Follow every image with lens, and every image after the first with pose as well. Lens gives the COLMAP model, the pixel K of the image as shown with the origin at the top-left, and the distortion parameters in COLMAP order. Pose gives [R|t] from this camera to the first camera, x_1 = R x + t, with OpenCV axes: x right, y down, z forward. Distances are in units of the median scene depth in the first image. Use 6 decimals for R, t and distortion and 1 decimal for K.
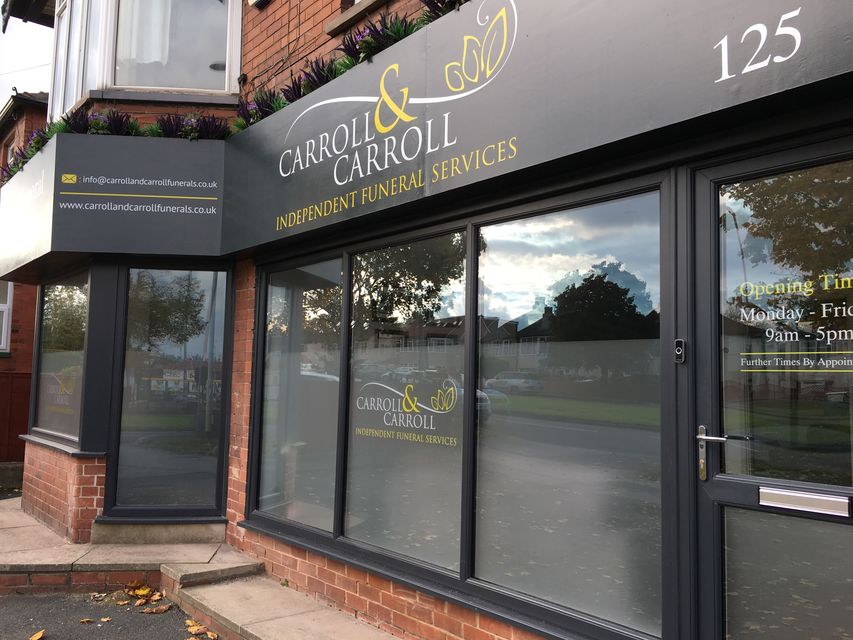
lens RADIAL K [[740.7, 0, 426.4], [0, 740.7, 319.2], [0, 0, 1]] dist [0.038343, -0.019518]
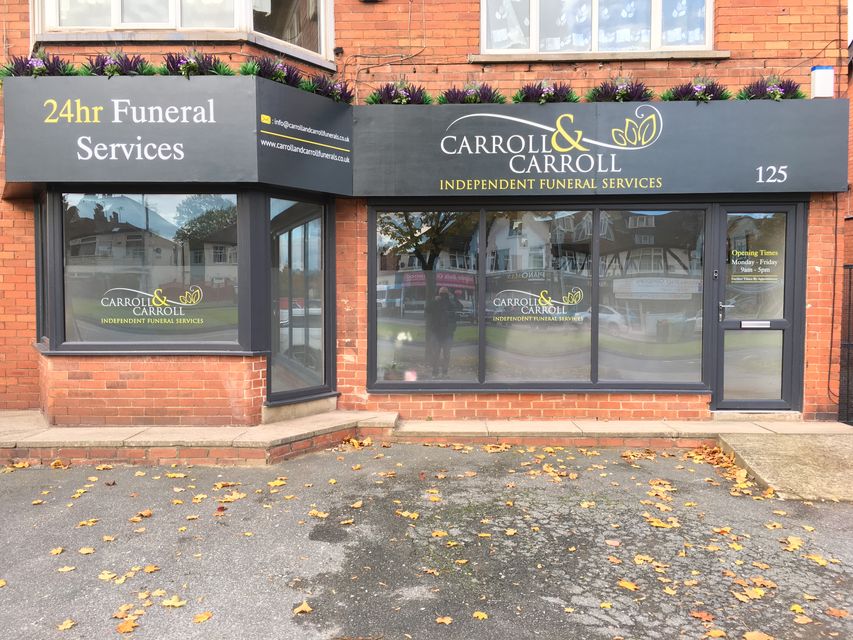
lens RADIAL K [[740.7, 0, 424.8], [0, 740.7, 320.2], [0, 0, 1]] dist [0.038343, -0.019518]
pose [[0.644437, -0.050094, 0.763015, -1.571376], [-0.051334, 0.992766, 0.108534, -0.020689], [-0.762932, -0.109112, 0.637204, 0.050712]]
